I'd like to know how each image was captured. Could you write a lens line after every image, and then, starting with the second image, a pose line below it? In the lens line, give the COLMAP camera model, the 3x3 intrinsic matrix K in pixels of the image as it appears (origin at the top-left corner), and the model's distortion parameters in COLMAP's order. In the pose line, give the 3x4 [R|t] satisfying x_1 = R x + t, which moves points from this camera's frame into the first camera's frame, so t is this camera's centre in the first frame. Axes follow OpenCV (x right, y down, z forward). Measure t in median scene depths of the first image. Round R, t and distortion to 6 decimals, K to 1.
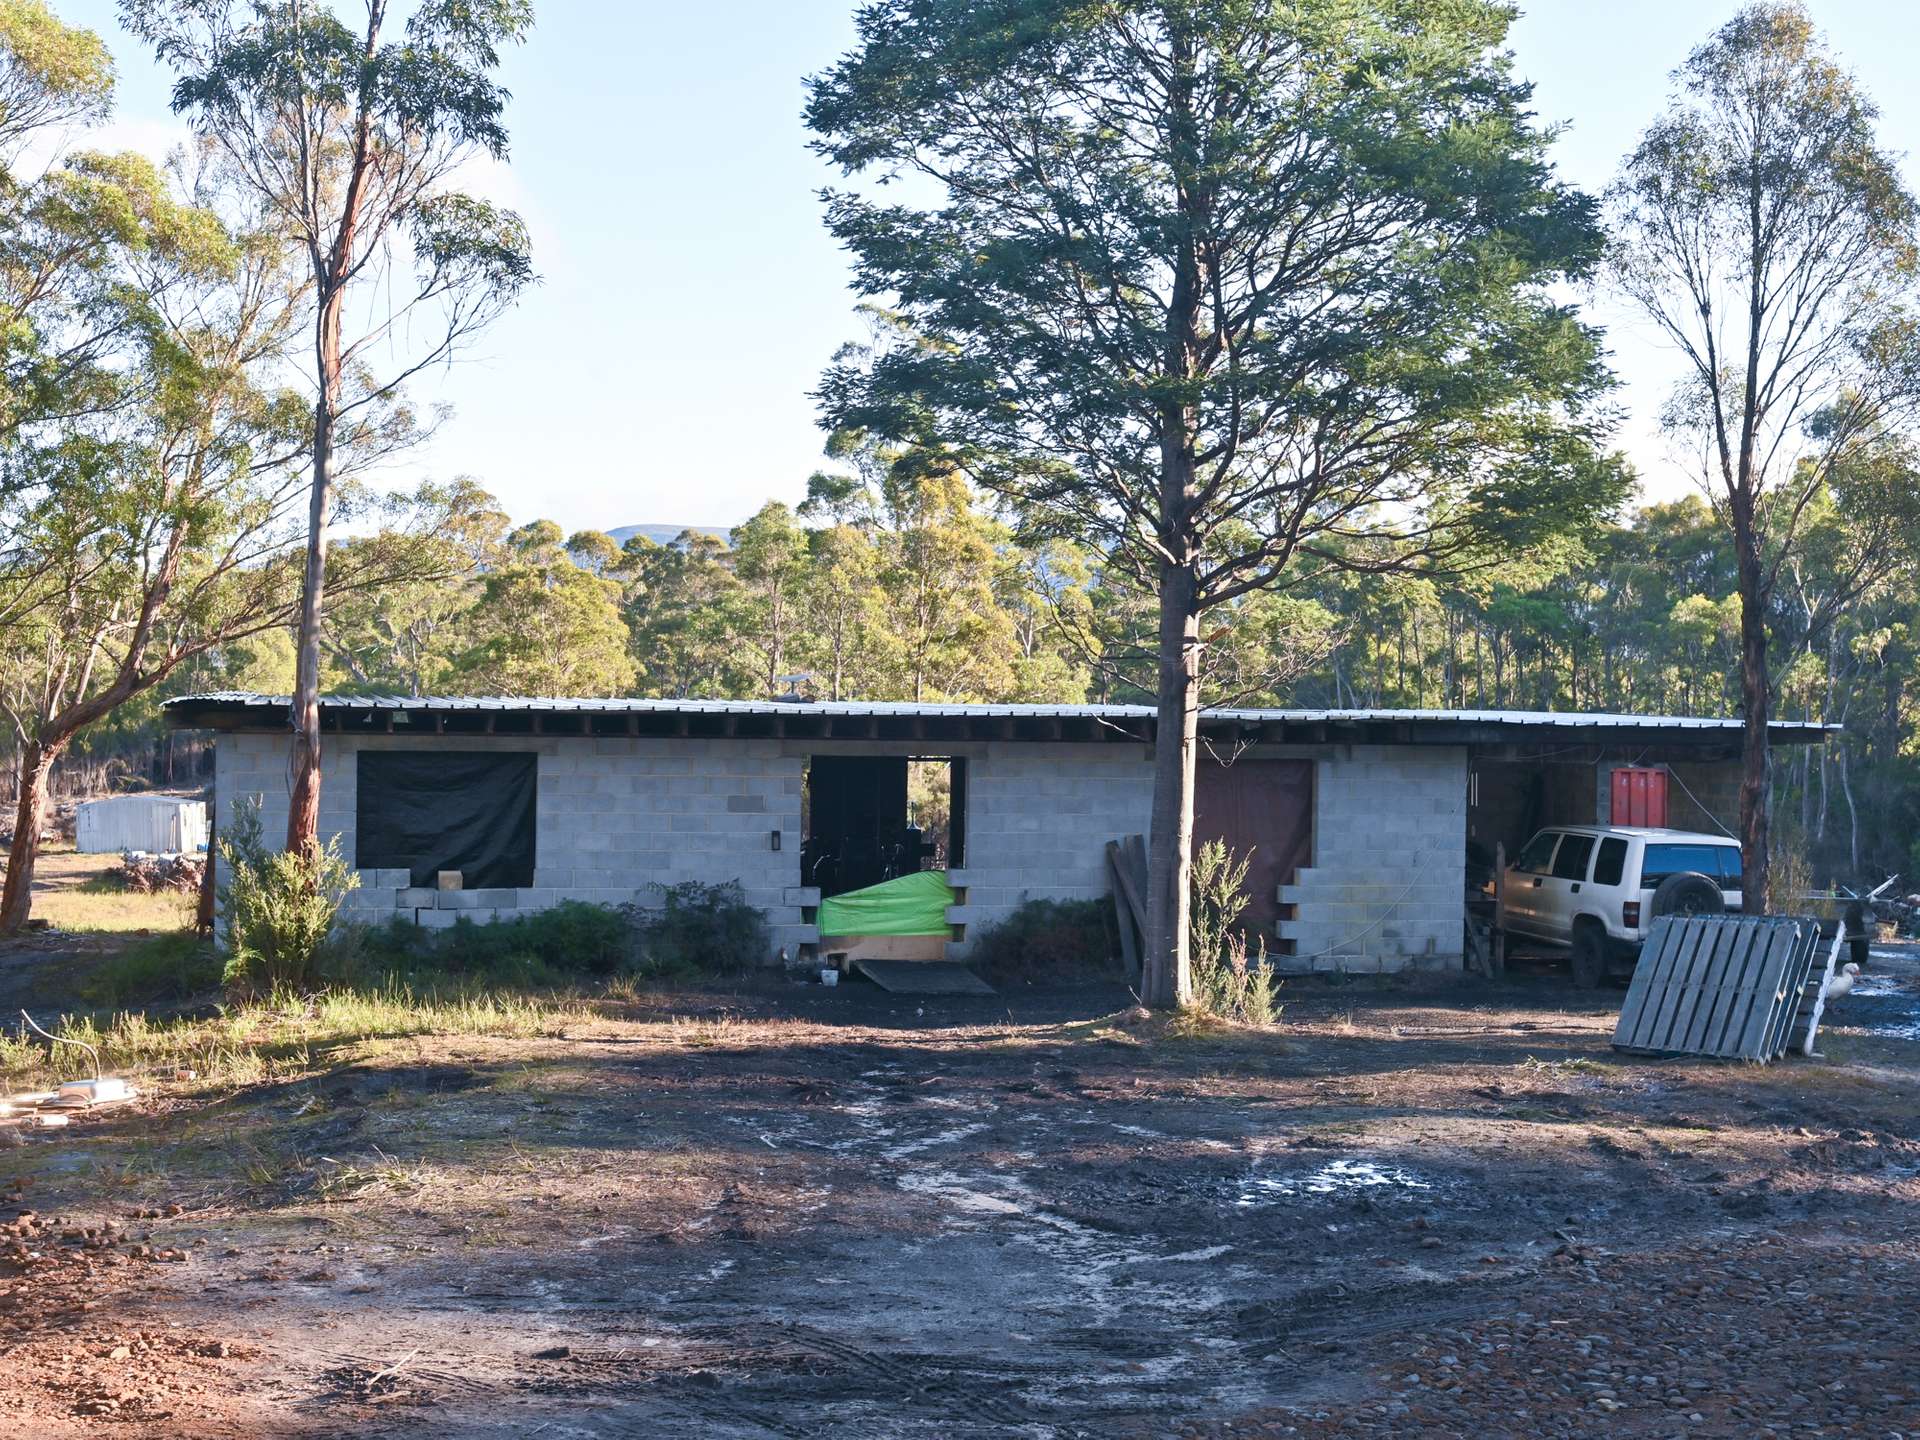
lens RADIAL K [[2804.4, 0, 960.0], [0, 2804.4, 720.0], [0, 0, 1]] dist [-0.040295, -0.057981]
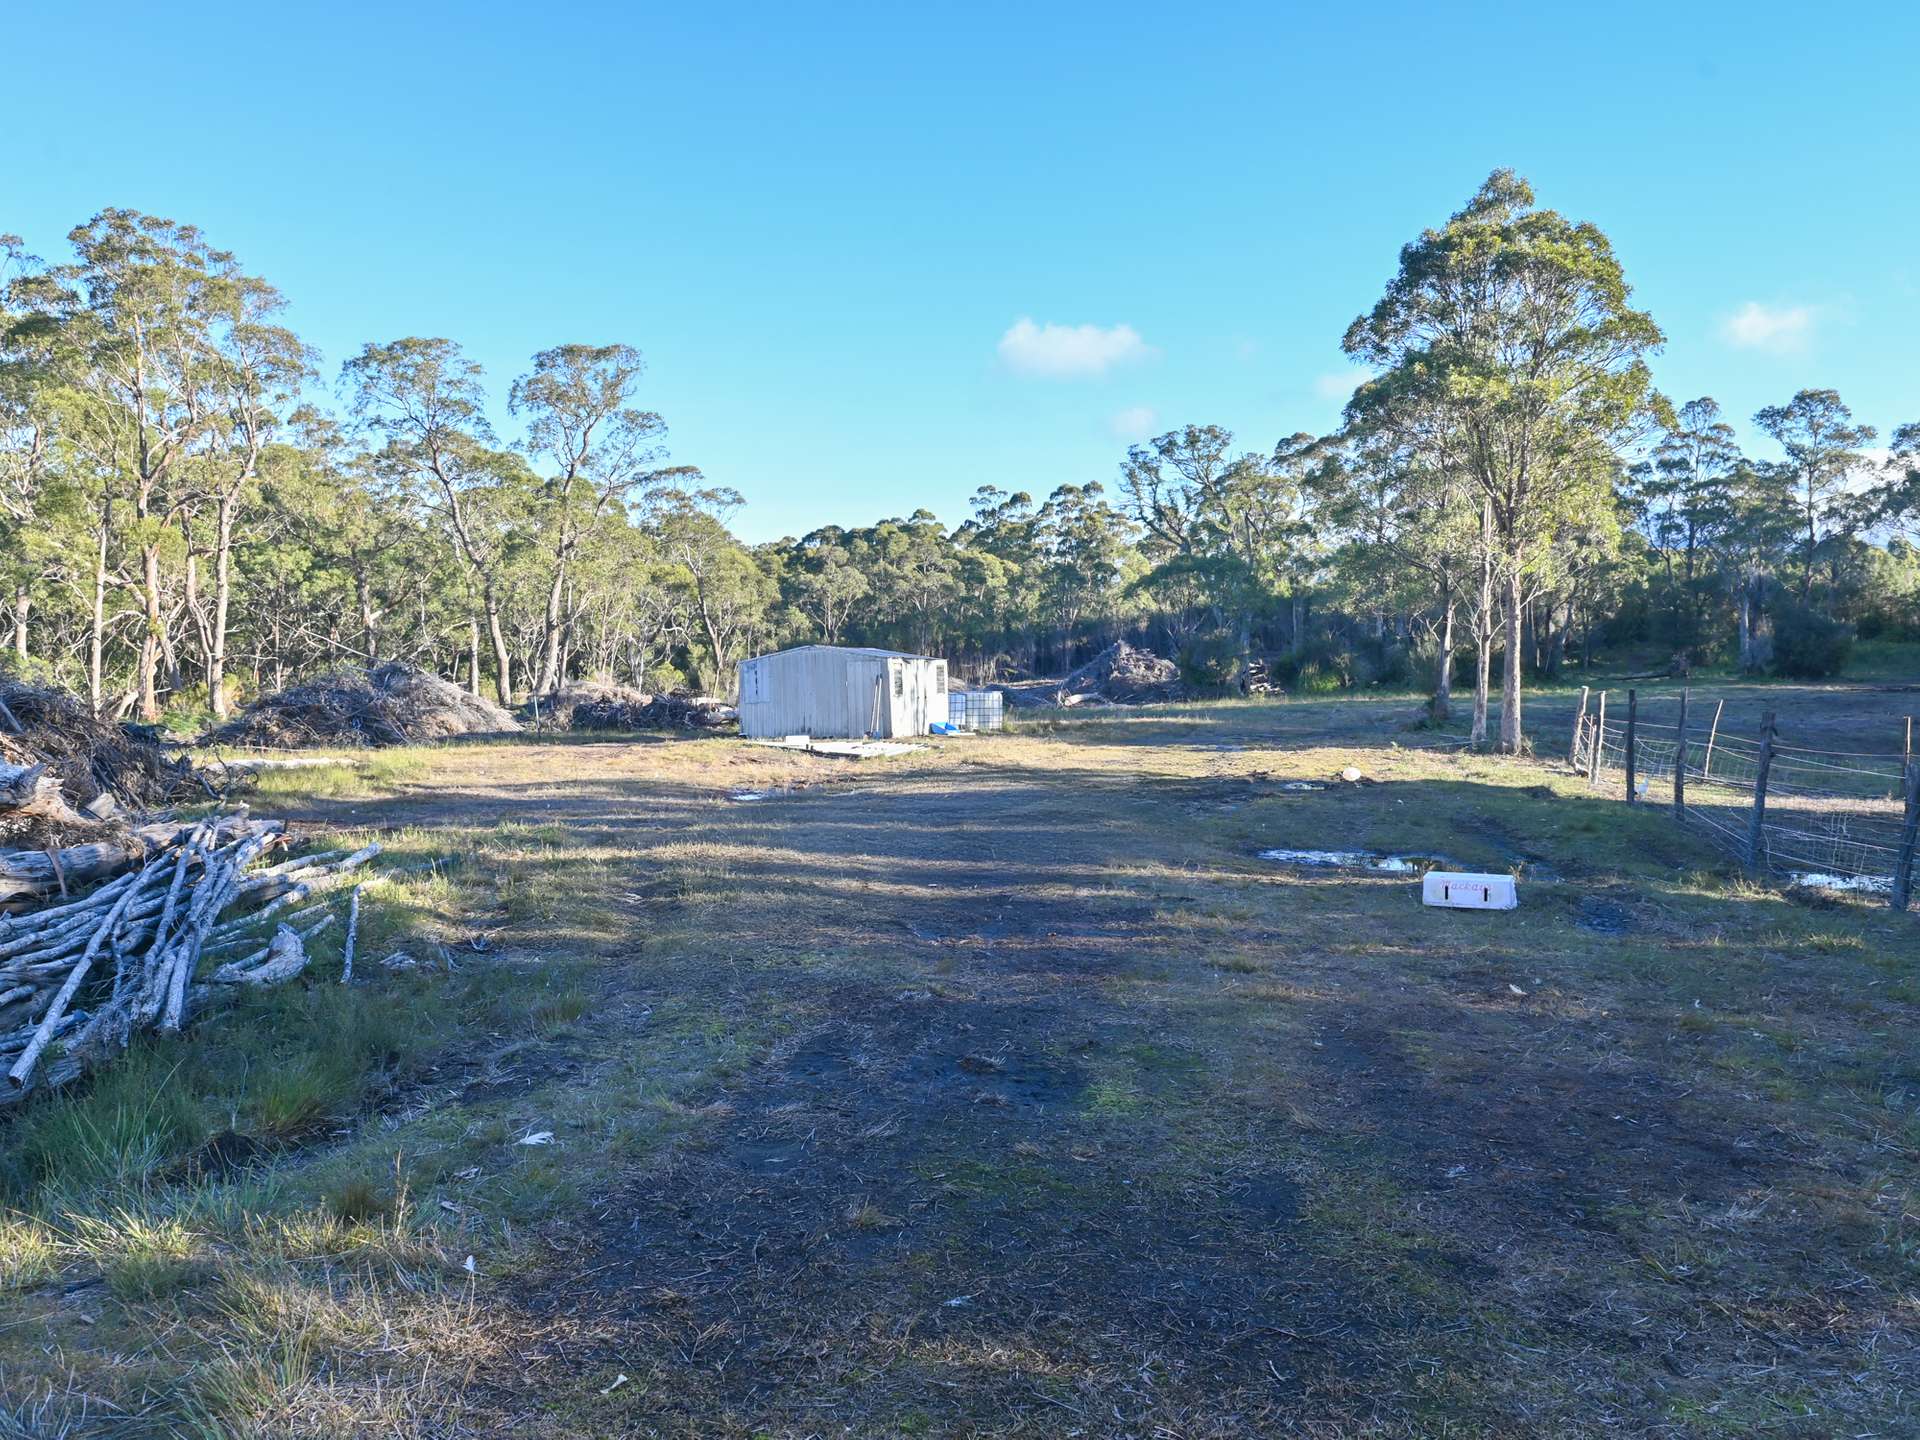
lens RADIAL K [[1464.7, 0, 955.8], [0, 1464.7, 731.6], [0, 0, 1]] dist [-0.011168, -0.003010]
pose [[0.927265, 0.002872, -0.374395, -0.139316], [0.015861, 0.998772, 0.046944, 0.030315], [0.374070, -0.049468, 0.926080, 0.678682]]
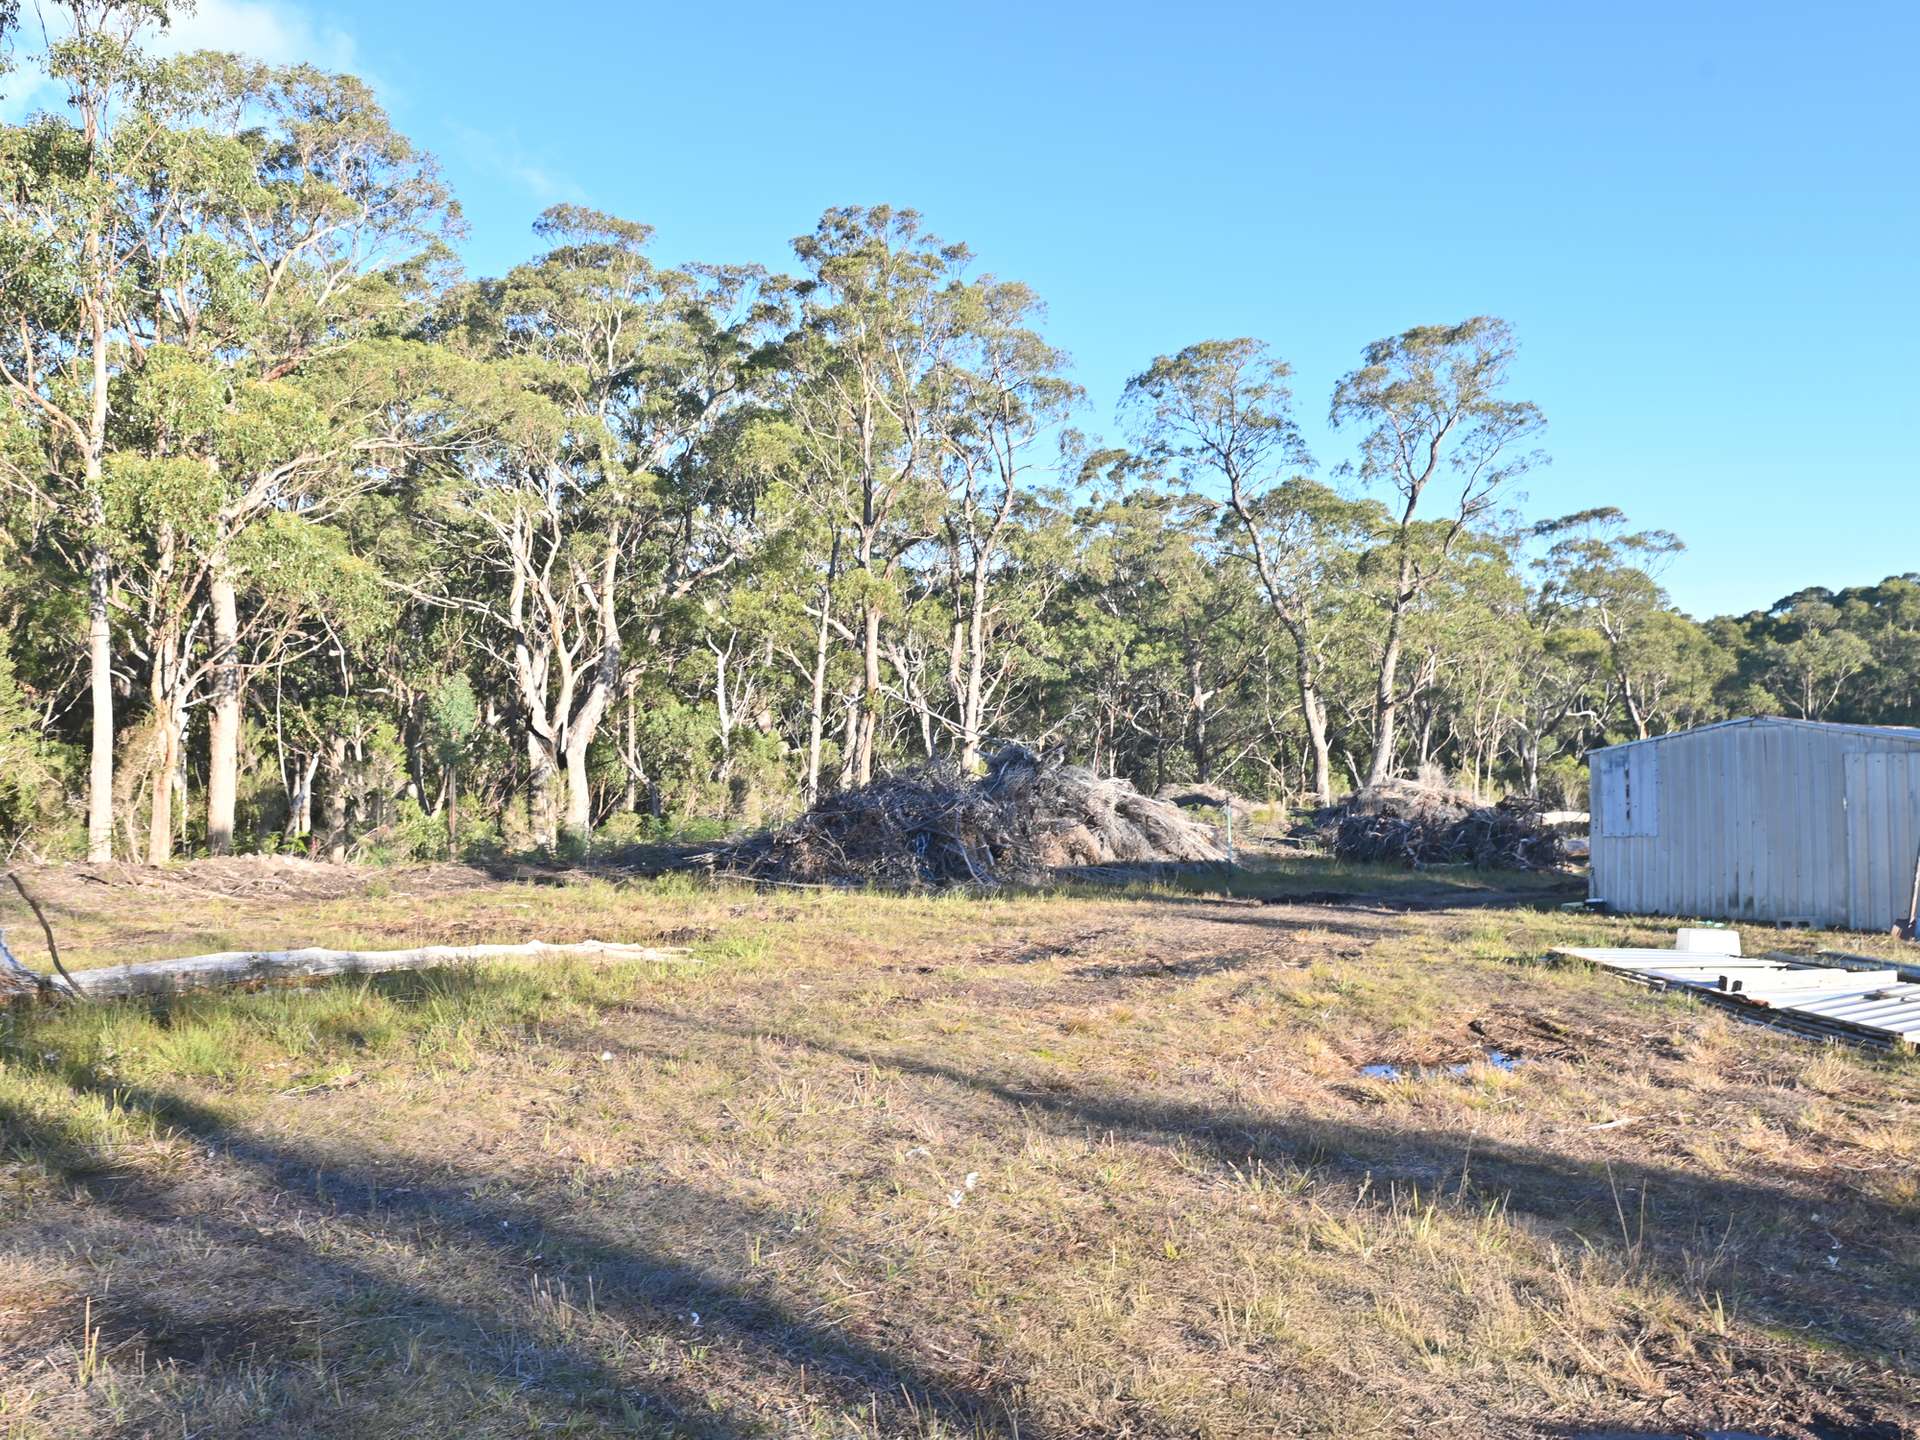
lens RADIAL K [[1464.7, 0, 955.8], [0, 1464.7, 731.6], [0, 0, 1]] dist [-0.011168, -0.003010]
pose [[0.540608, -0.016866, -0.841106, -0.207938], [-0.000705, 0.999790, -0.020501, 0.030515], [0.841274, 0.011676, 0.540482, 0.815866]]
